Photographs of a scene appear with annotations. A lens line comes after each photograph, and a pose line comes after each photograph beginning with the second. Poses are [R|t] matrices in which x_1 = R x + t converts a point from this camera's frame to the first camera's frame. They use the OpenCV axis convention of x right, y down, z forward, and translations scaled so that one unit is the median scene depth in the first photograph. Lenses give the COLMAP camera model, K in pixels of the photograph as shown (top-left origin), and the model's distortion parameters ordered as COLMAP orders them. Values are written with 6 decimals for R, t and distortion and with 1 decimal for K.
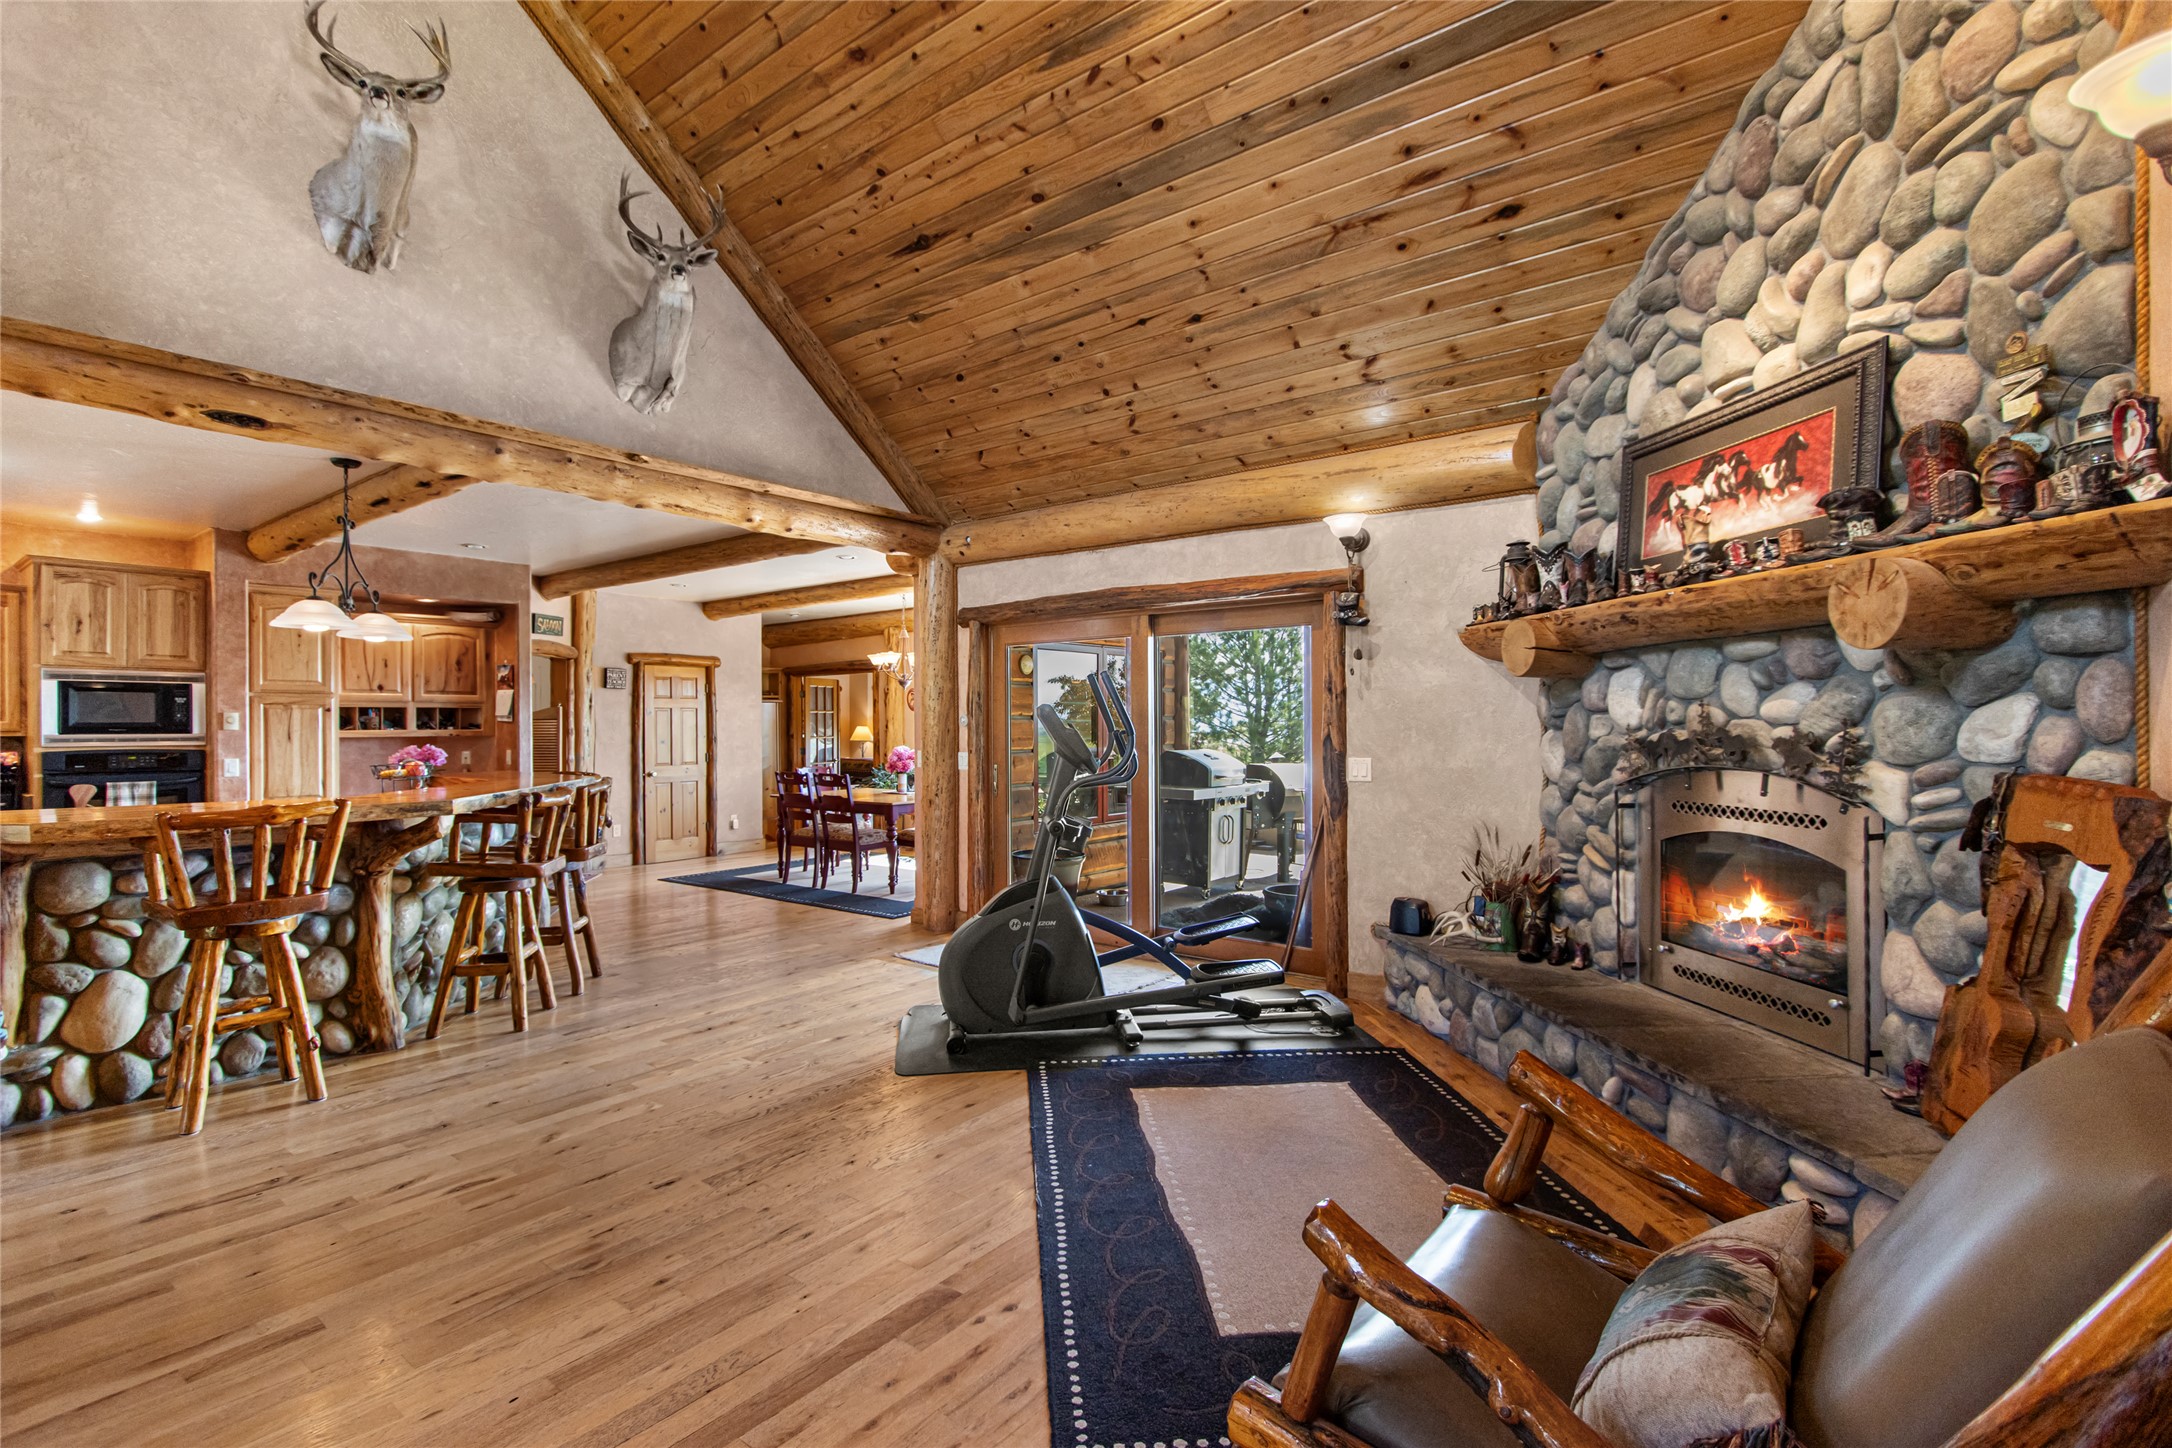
lens RADIAL K [[1004.0, 0, 1080.0], [0, 1004.0, 727.9], [0, 0, 1]] dist [0.010433, -0.004152]
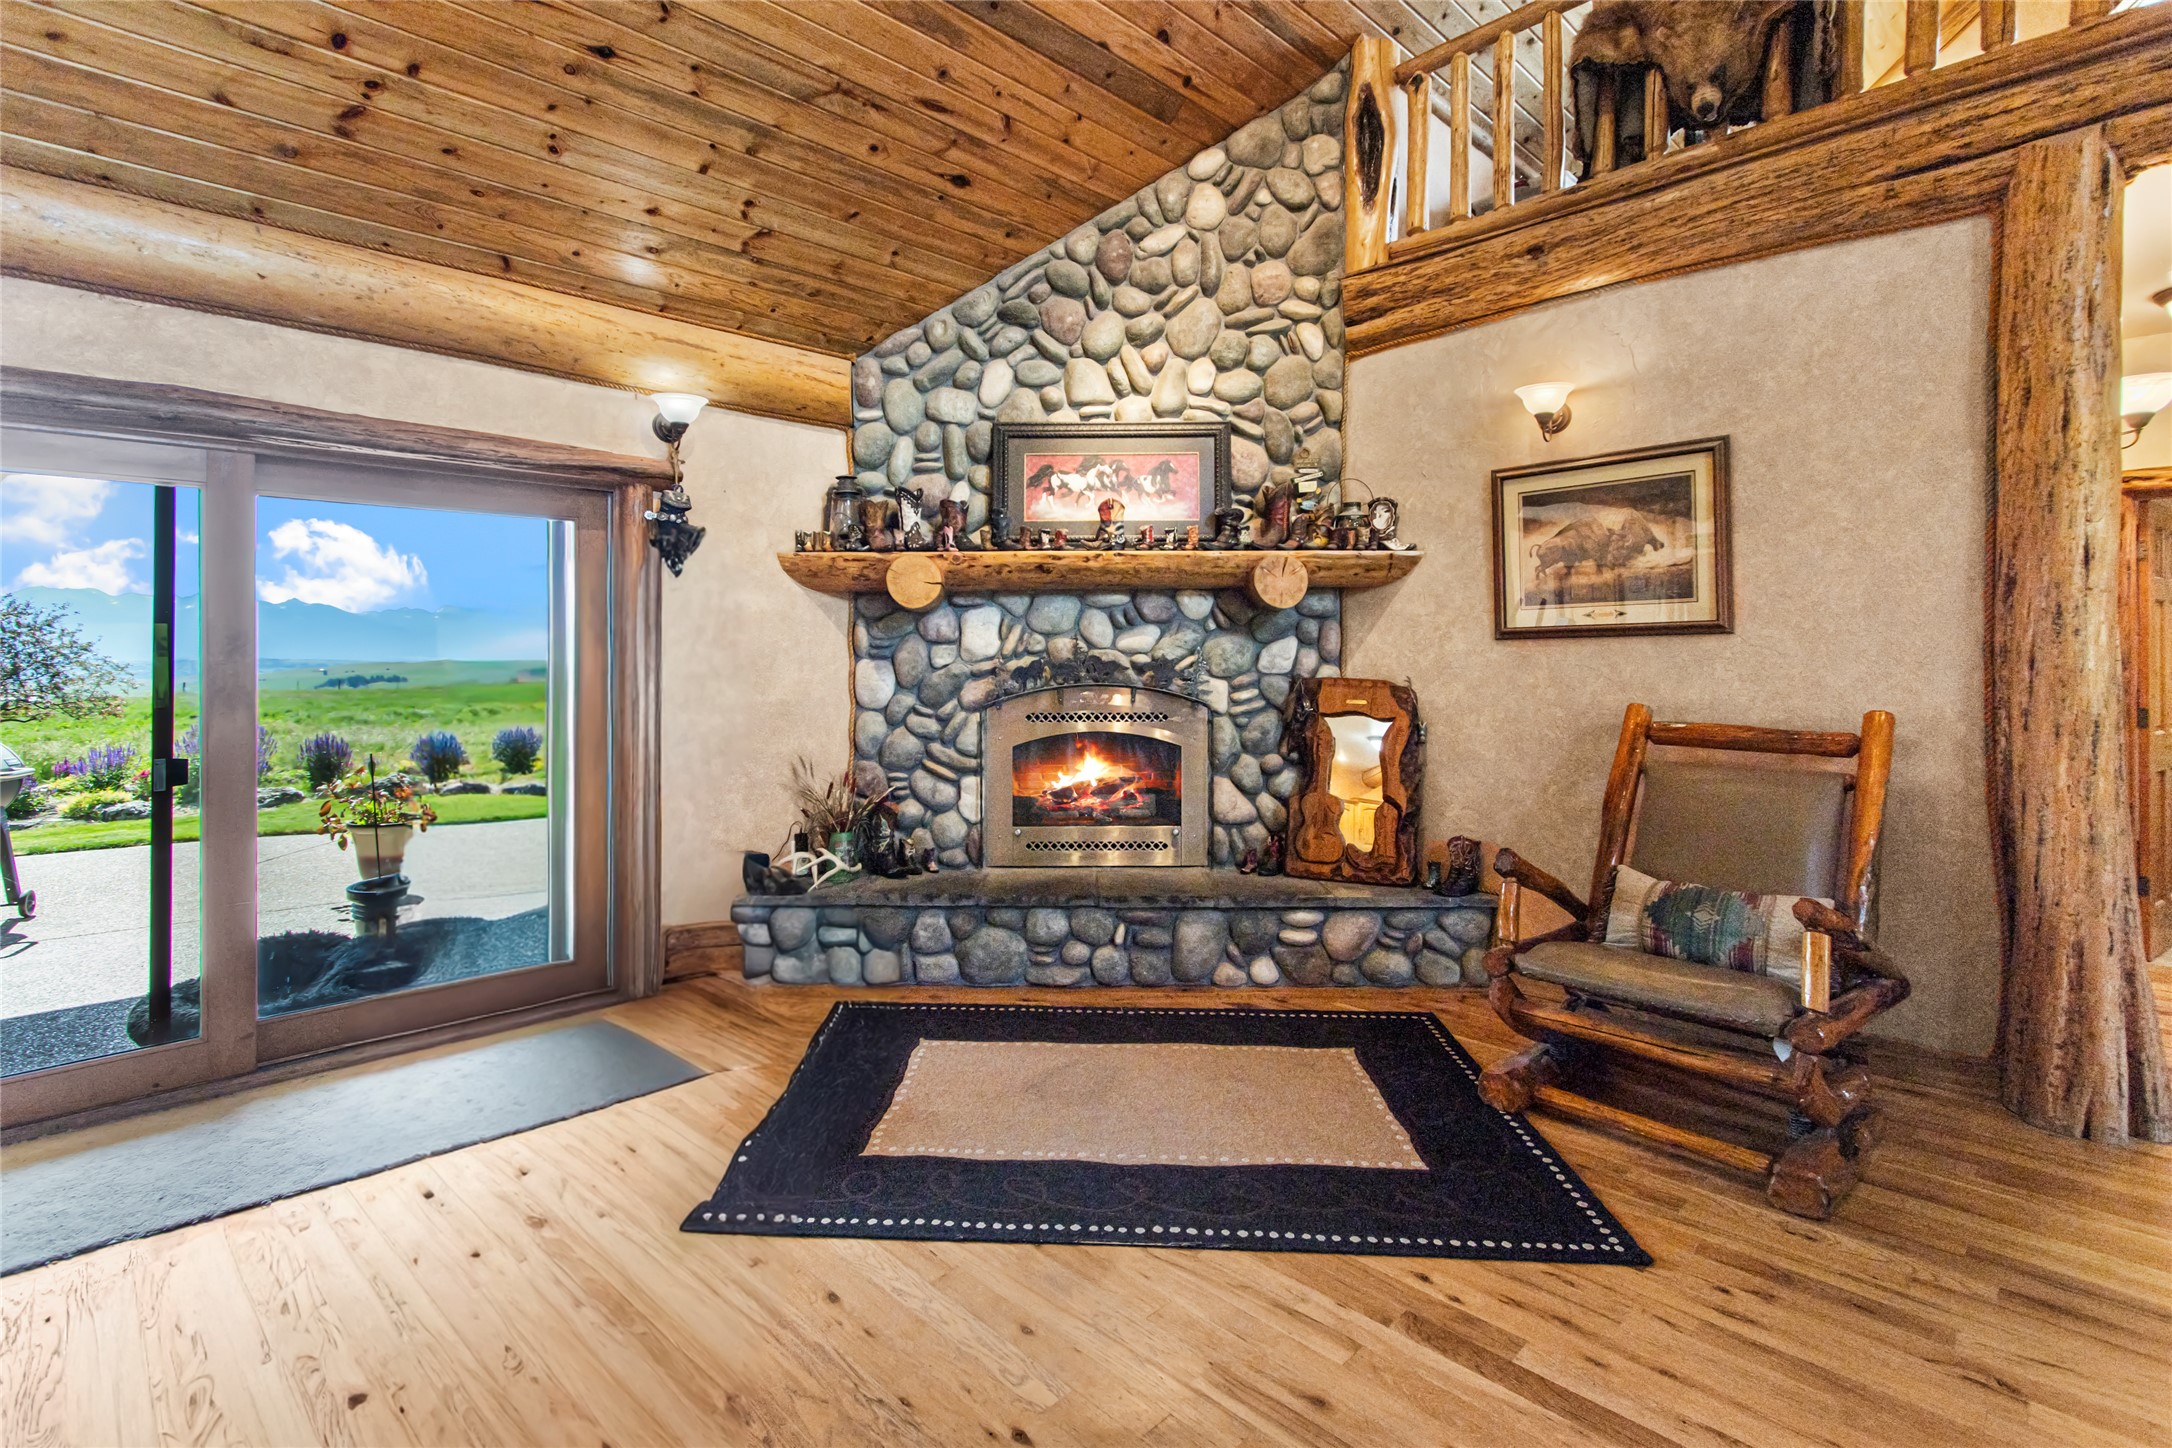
lens RADIAL K [[1004.0, 0, 1079.6], [0, 1004.0, 659.3], [0, 0, 1]] dist [0.010433, -0.004152]
pose [[0.132023, 0.002551, 0.991243, -0.518036], [0.007900, 0.999962, -0.003625, 0.006931], [-0.991215, 0.008309, 0.131998, 0.600442]]
